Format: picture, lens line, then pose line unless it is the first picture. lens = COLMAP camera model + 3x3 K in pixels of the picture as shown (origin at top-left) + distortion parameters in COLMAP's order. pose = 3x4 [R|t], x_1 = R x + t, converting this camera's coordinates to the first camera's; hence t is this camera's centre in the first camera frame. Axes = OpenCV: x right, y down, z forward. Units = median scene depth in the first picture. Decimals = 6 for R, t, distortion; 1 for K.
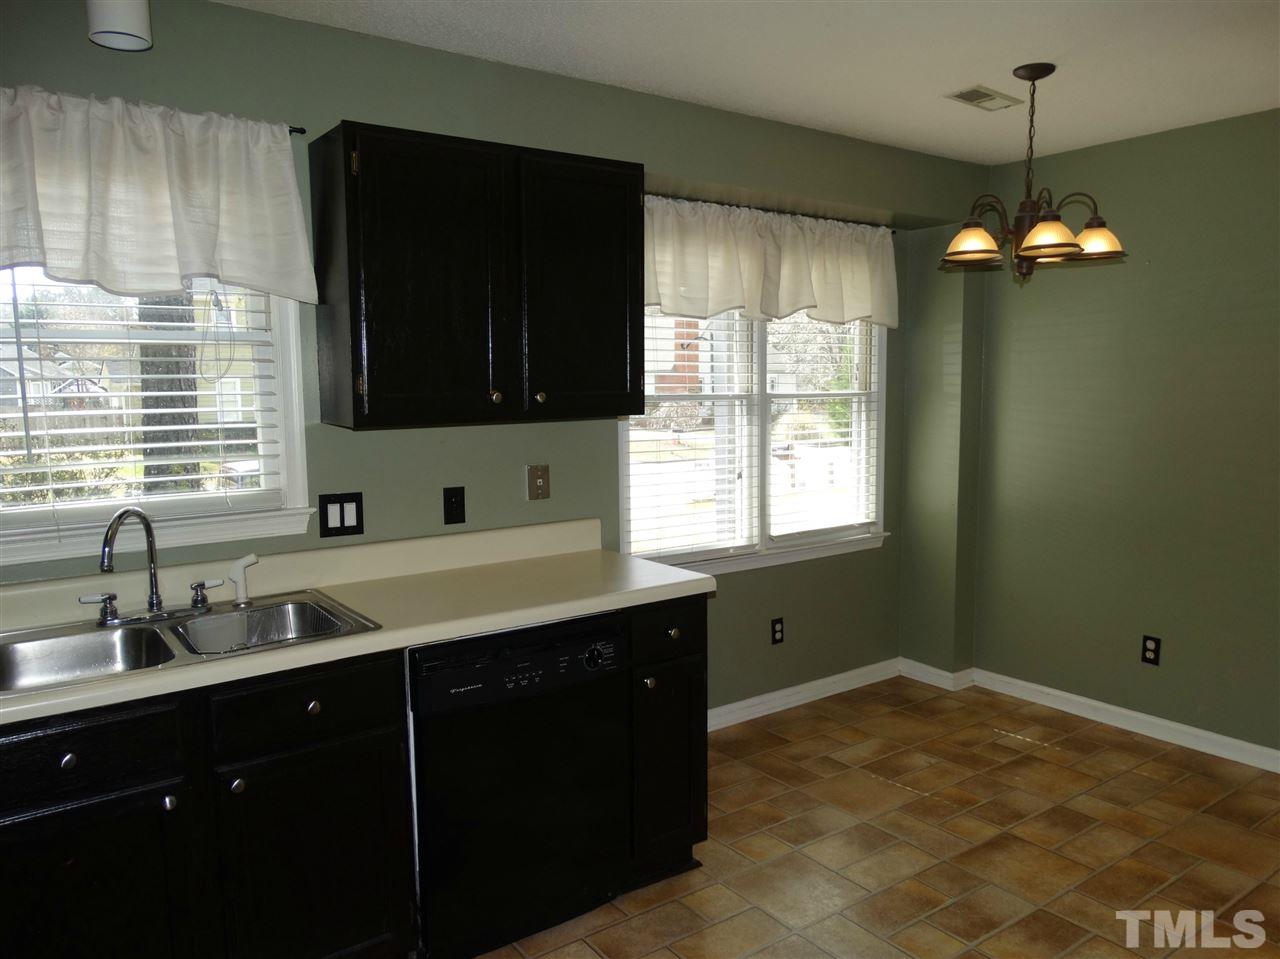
lens RADIAL K [[918.7, 0, 636.5], [0, 918.7, 471.5], [0, 0, 1]] dist [-0.004896, 0.000414]
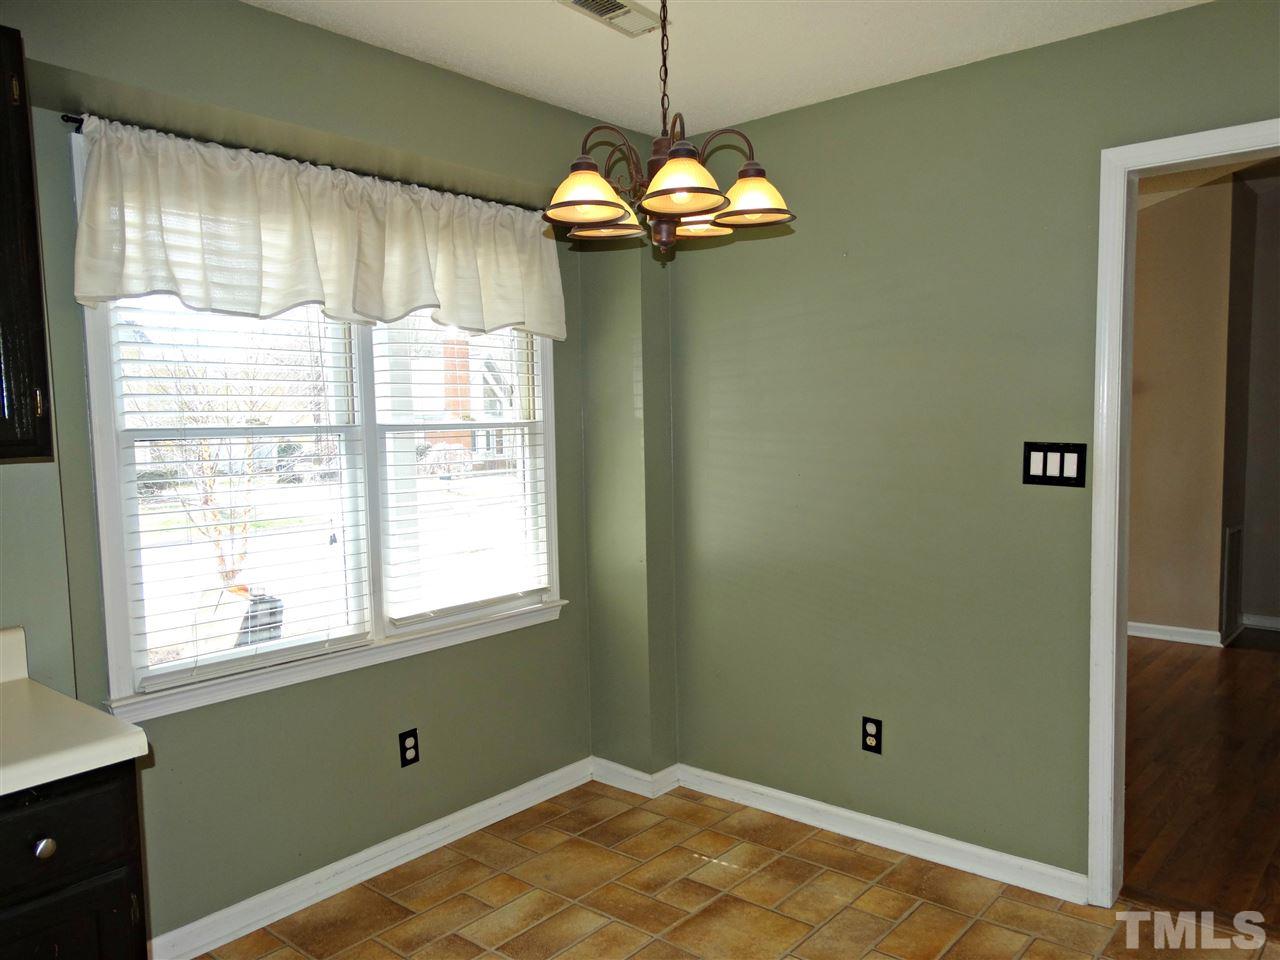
lens RADIAL K [[930.5, 0, 640.0], [0, 930.5, 480.0], [0, 0, 1]] dist [-0.001043, 0.004995]
pose [[0.972225, -0.032232, 0.231817, 0.174886], [0.041367, 0.998543, -0.034650, -0.006417], [-0.230362, 0.043277, 0.972142, 0.237400]]
